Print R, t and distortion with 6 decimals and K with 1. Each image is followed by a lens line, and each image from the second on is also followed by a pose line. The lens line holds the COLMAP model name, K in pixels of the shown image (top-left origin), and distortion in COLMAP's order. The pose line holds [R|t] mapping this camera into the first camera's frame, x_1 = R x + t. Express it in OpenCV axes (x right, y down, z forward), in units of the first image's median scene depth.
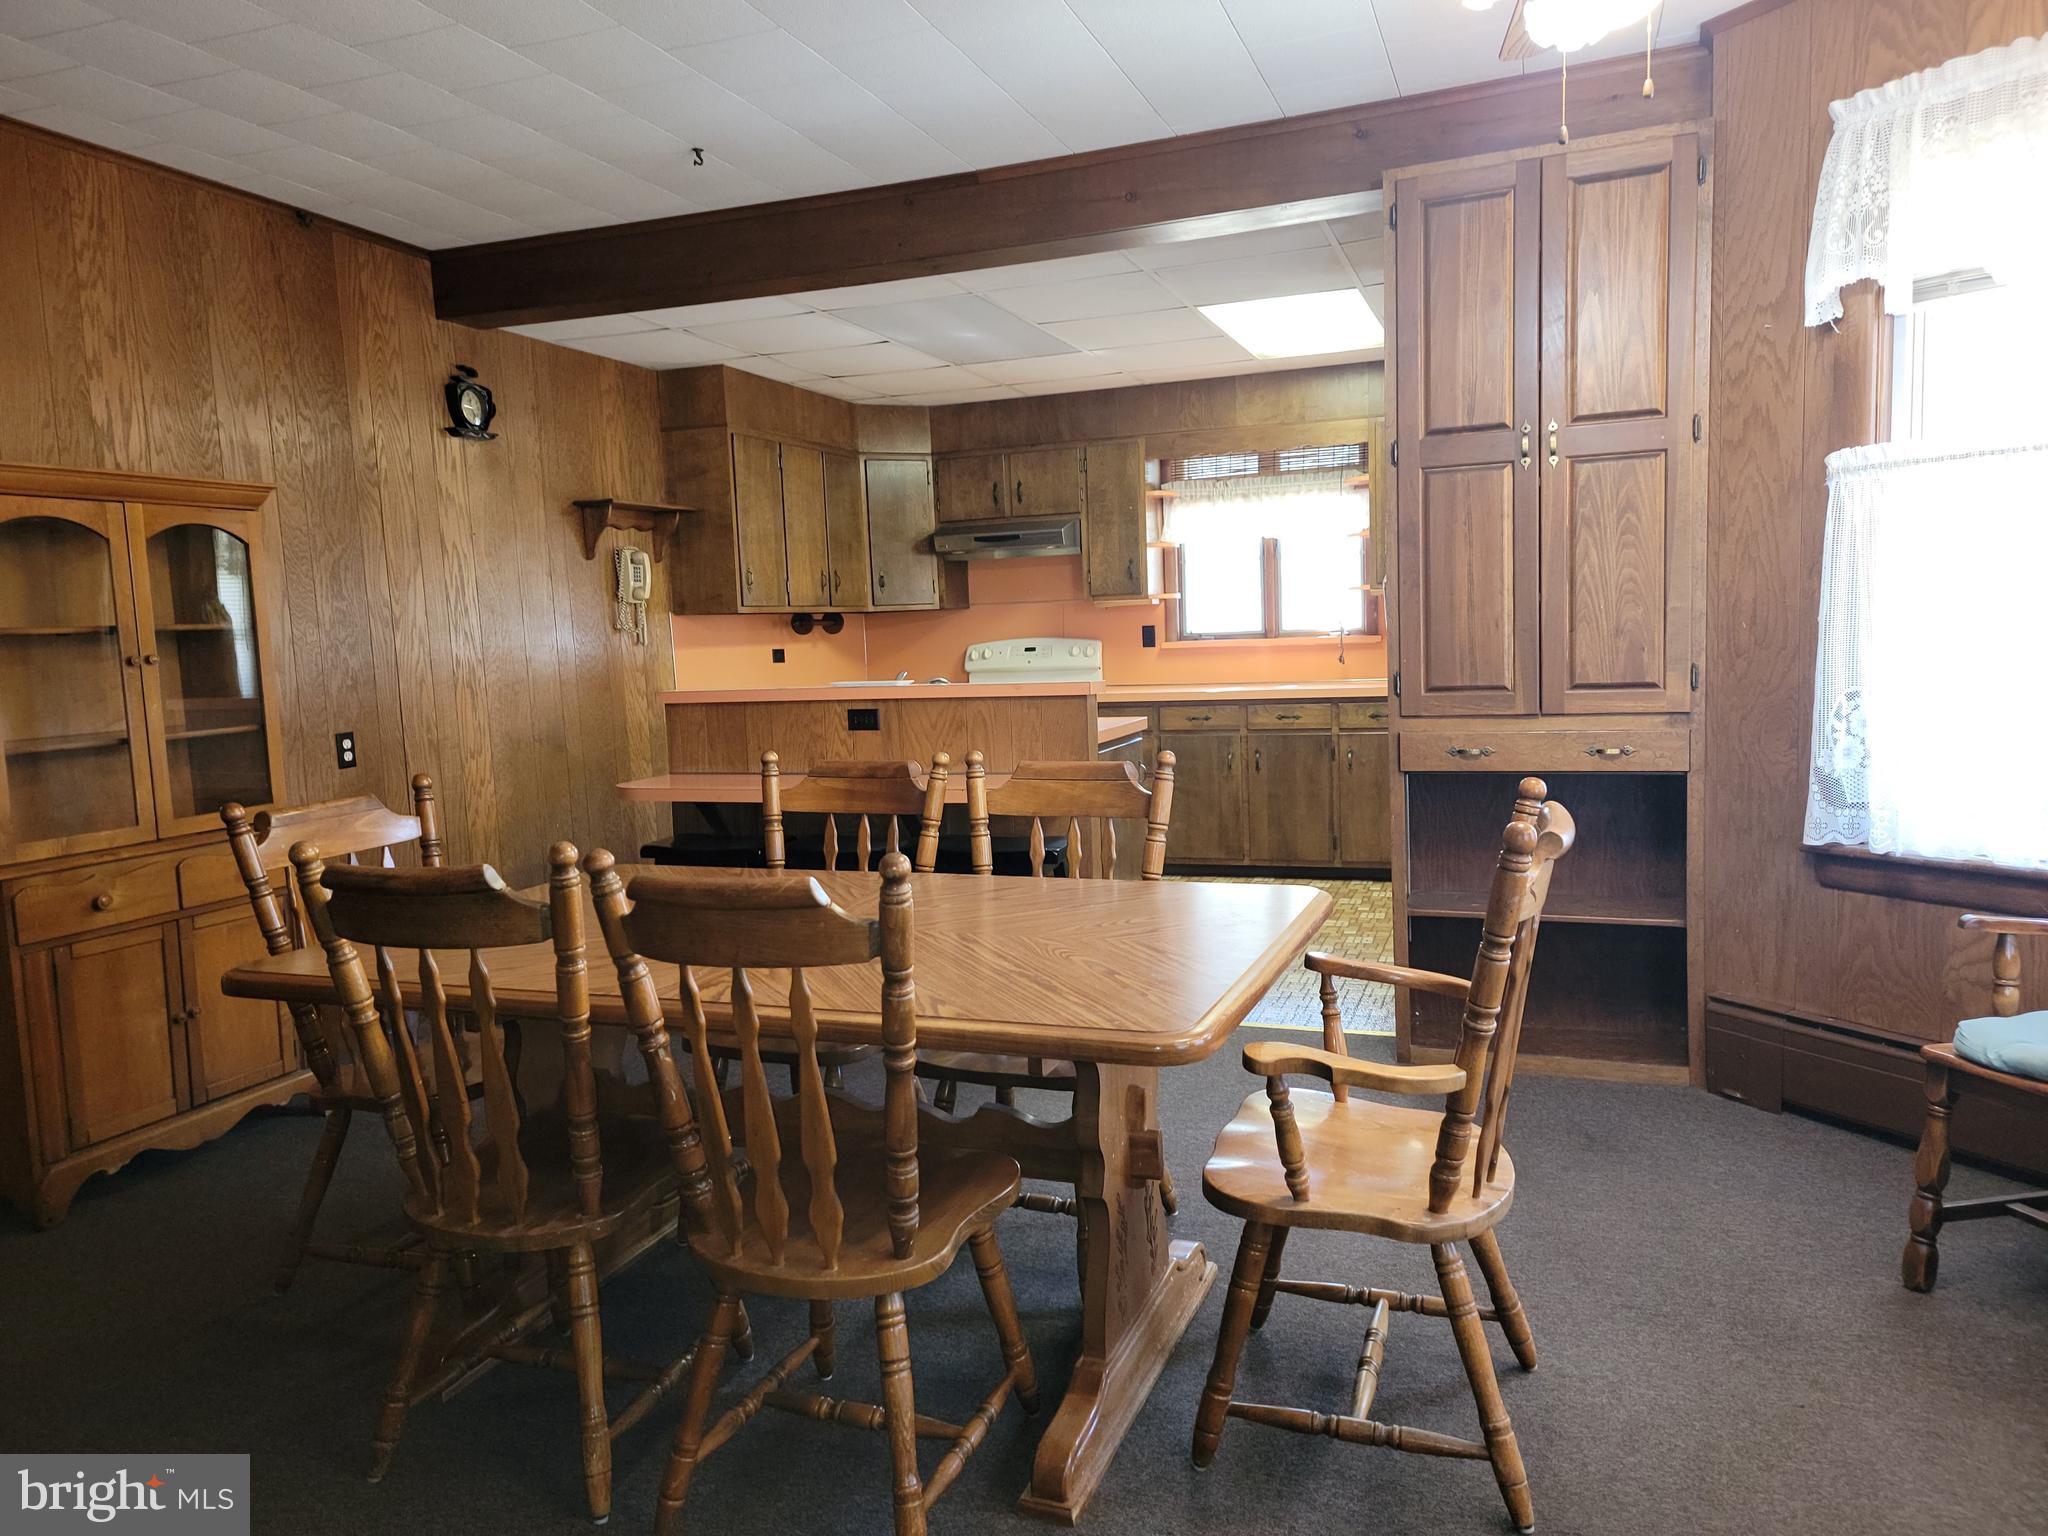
lens RADIAL K [[1419.5, 0, 1016.6], [0, 1419.5, 767.8], [0, 0, 1]] dist [0.062822, -0.016221]
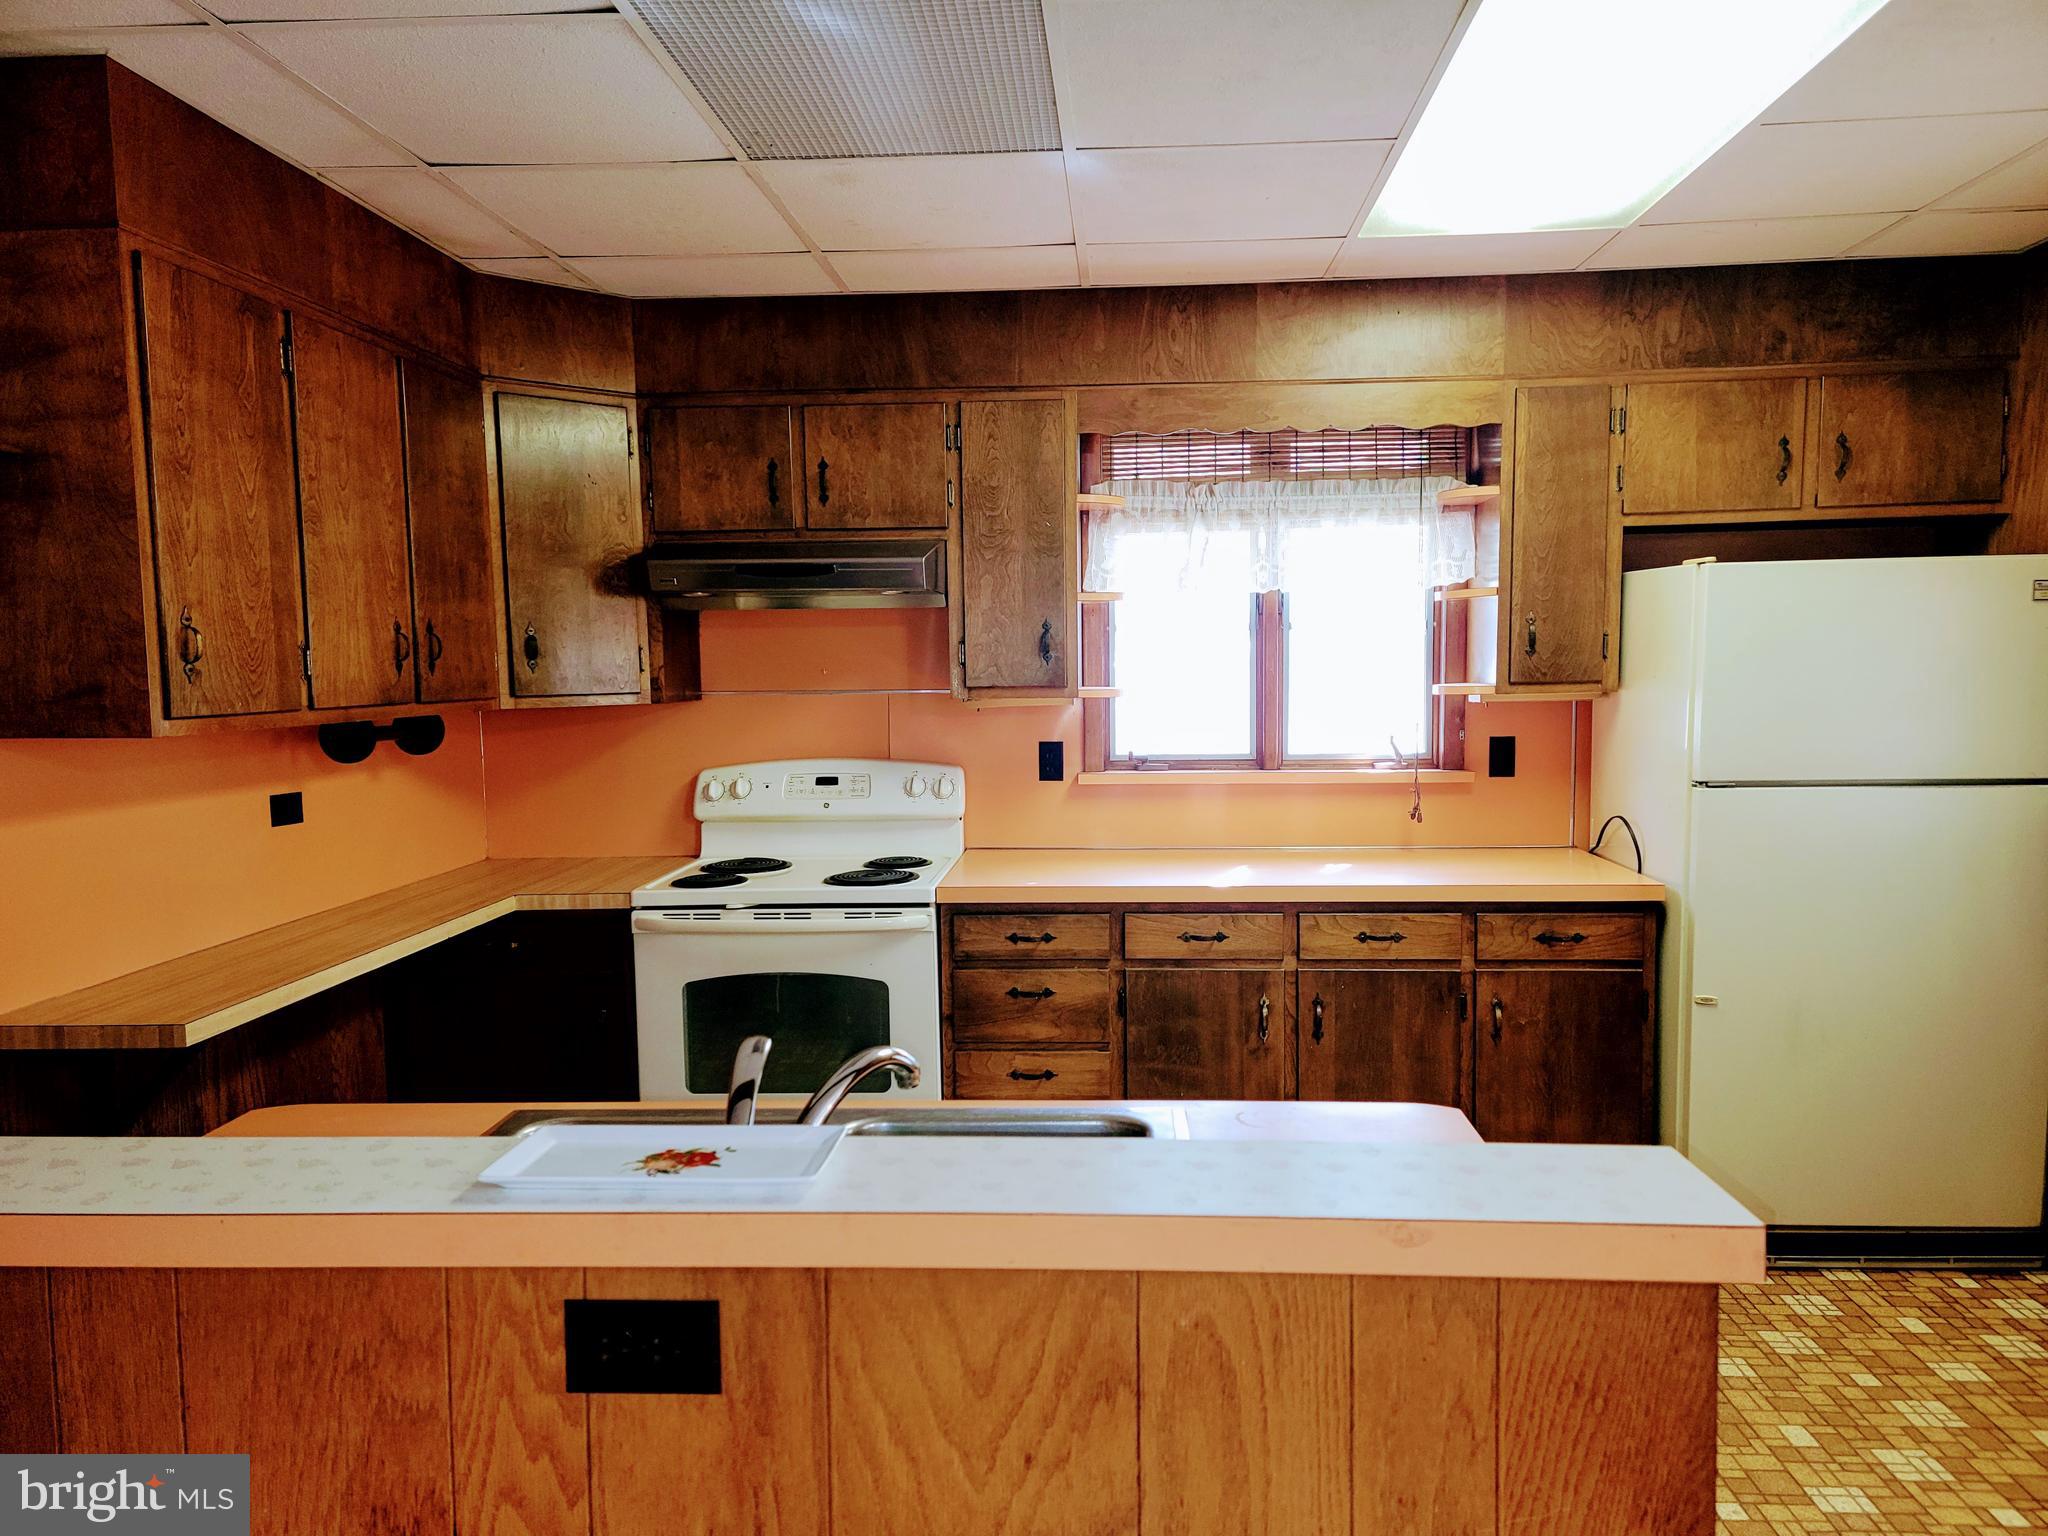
lens RADIAL K [[1419.5, 0, 1042.1], [0, 1419.5, 769.8], [0, 0, 1]] dist [0.062822, -0.016221]
pose [[0.955123, 0.002647, 0.296198, -0.075707], [0.005720, 0.999609, -0.027377, -0.077717], [-0.296154, 0.027842, 0.954734, 0.501790]]
